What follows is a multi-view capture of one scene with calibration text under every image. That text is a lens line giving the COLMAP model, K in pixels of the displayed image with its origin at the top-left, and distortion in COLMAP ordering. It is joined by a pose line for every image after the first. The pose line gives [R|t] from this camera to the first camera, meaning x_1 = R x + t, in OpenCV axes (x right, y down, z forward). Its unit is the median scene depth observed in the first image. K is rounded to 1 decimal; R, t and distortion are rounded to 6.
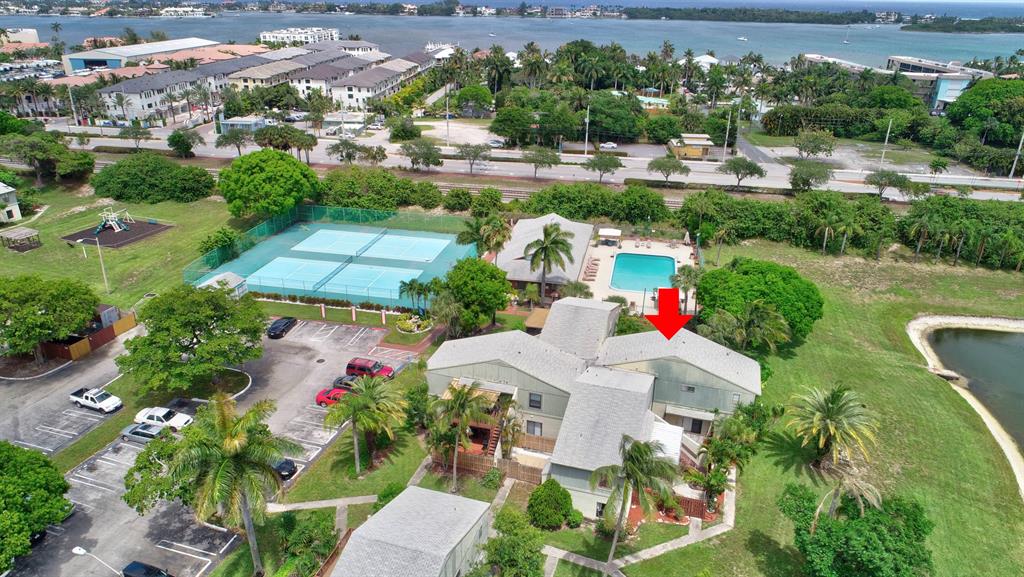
lens RADIAL K [[695.5, 0, 512.0], [0, 695.5, 288.5], [0, 0, 1]] dist [0.002473, 0.000359]
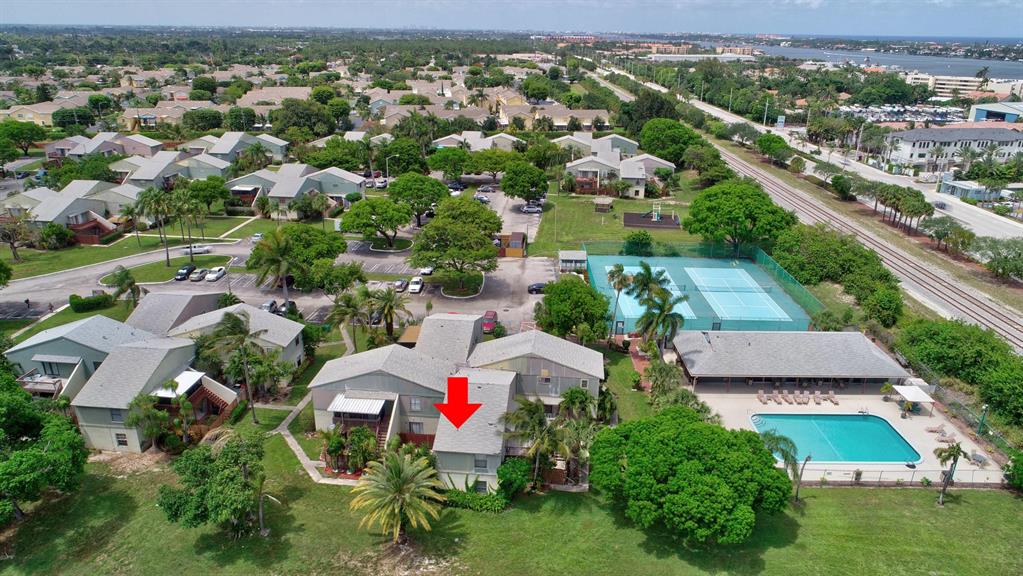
lens RADIAL K [[694.8, 0, 511.5], [0, 694.8, 288.0], [0, 0, 1]] dist [0.002473, 0.000359]
pose [[0.206942, 0.337092, -0.918446, 0.621983], [-0.394502, 0.887816, 0.236962, -0.169036], [0.895290, 0.313291, 0.316710, 0.362542]]
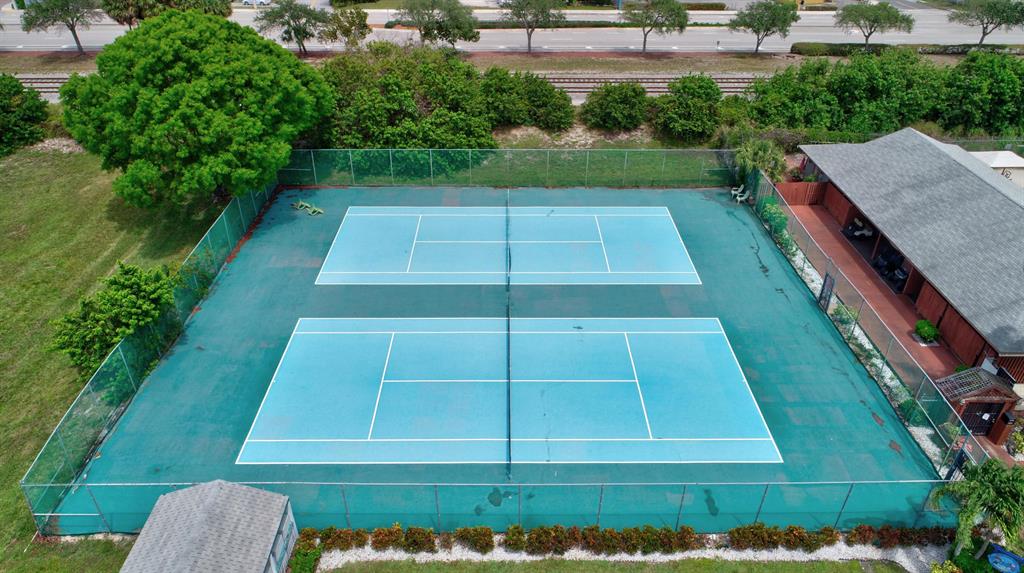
lens RADIAL K [[681.2, 0, 512.0], [0, 681.2, 286.5], [0, 0, 1]] dist [0.001310, 0.000885]
pose [[0.976907, -0.122815, 0.174839, -0.255238], [0.091346, 0.979805, 0.177870, -0.101498], [-0.193153, -0.157791, 0.968398, 0.566310]]
